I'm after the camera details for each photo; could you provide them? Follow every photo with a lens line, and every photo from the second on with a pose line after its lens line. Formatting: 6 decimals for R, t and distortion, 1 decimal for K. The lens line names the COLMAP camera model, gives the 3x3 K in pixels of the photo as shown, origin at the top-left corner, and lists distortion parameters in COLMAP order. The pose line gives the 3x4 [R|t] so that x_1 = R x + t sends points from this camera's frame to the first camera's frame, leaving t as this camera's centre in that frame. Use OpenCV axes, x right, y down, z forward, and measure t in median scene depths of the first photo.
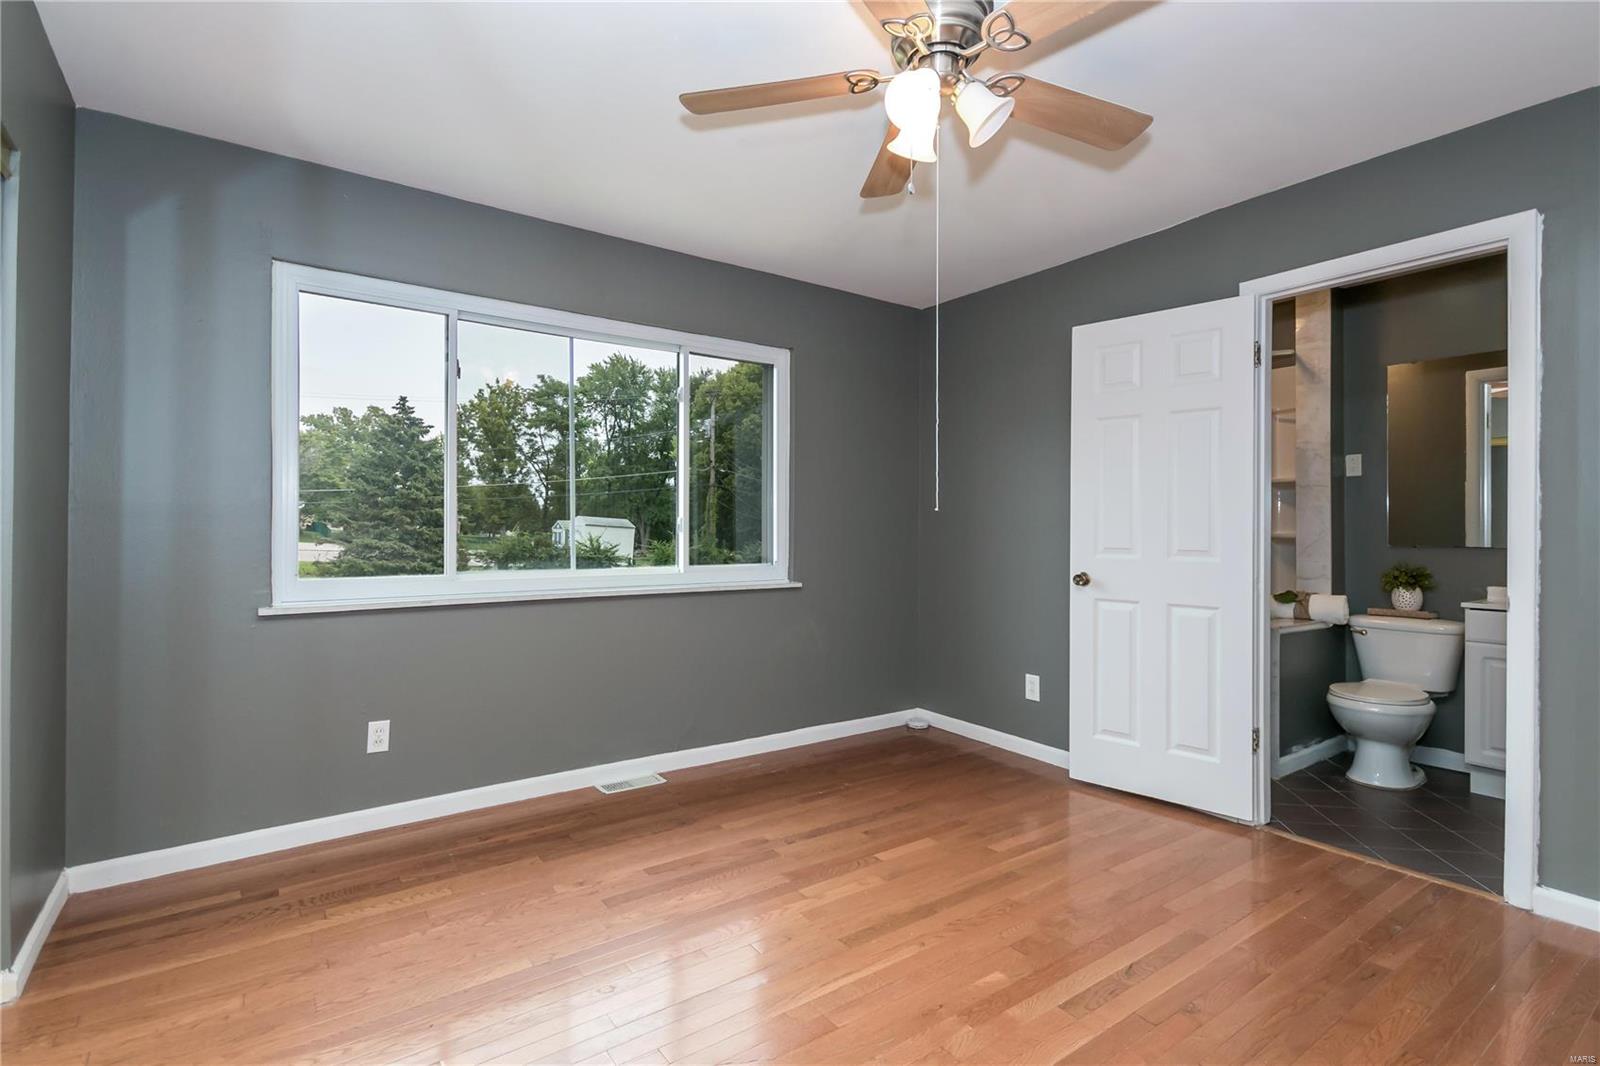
lens RADIAL K [[746.5, 0, 794.0], [0, 746.5, 527.6], [0, 0, 1]] dist [0.014156, -0.004122]
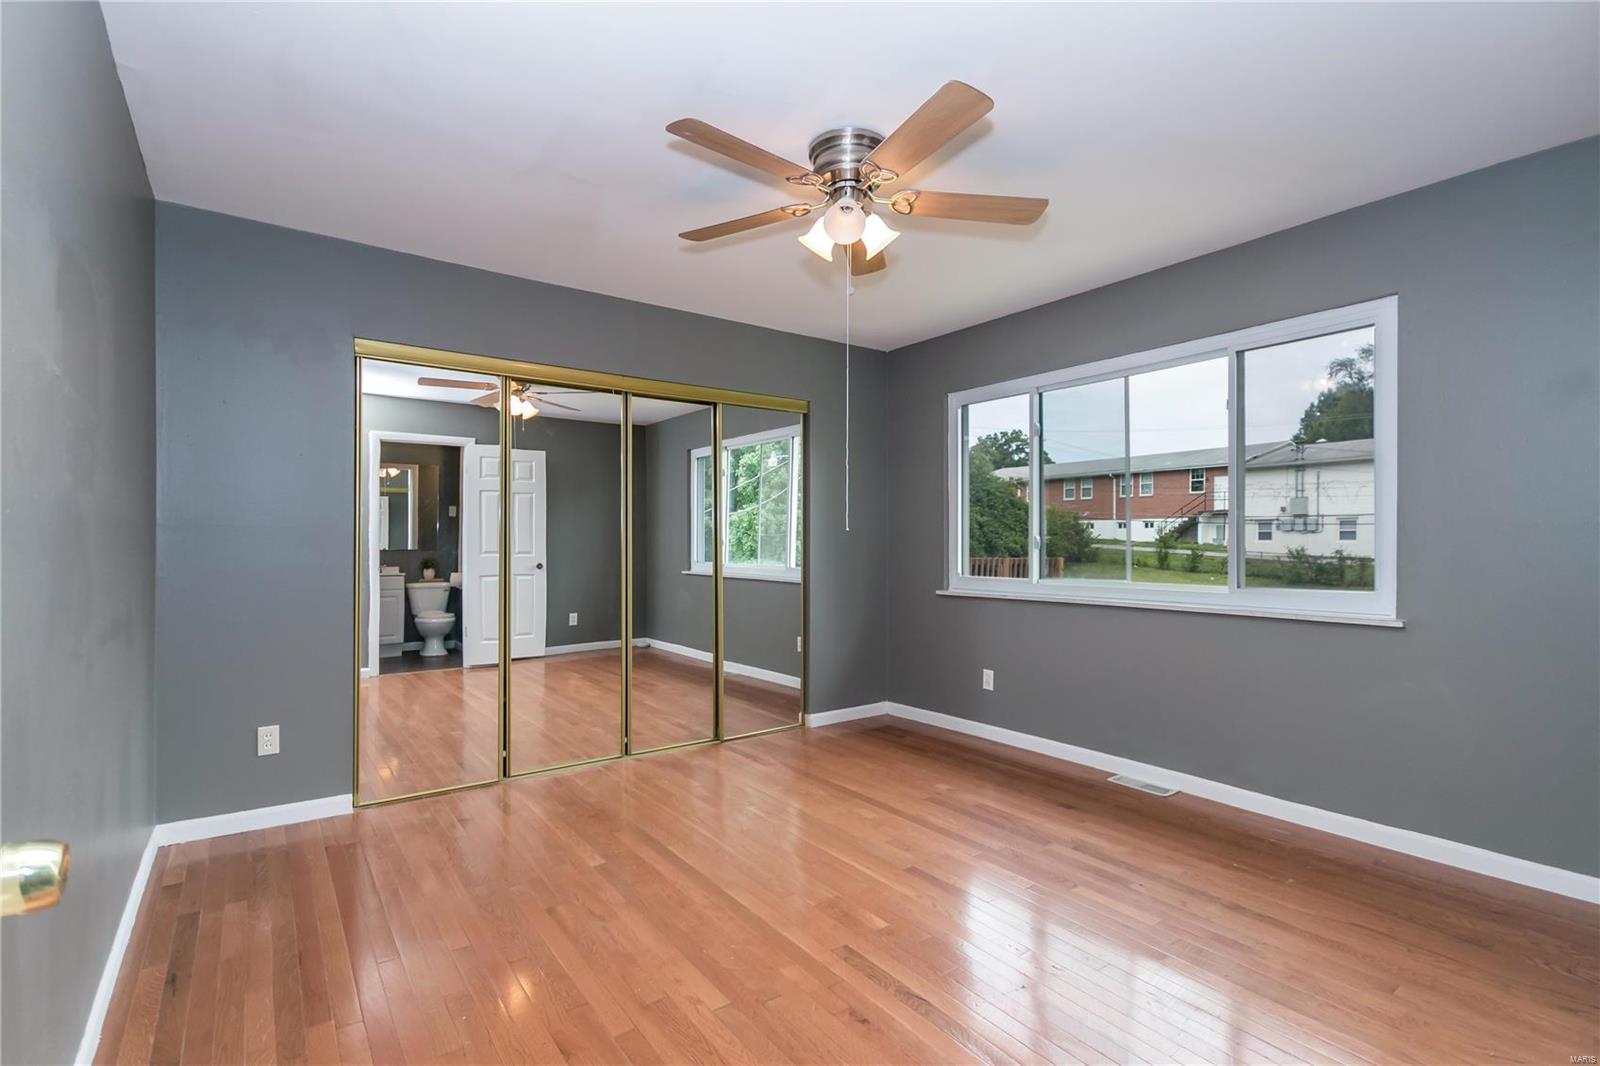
lens RADIAL K [[746.5, 0, 783.2], [0, 746.5, 538.2], [0, 0, 1]] dist [0.014156, -0.004122]
pose [[0.004897, -0.008301, -0.999954, 1.436973], [0.008966, 0.999926, -0.008257, -0.007991], [0.999948, -0.008925, 0.004971, 0.825355]]
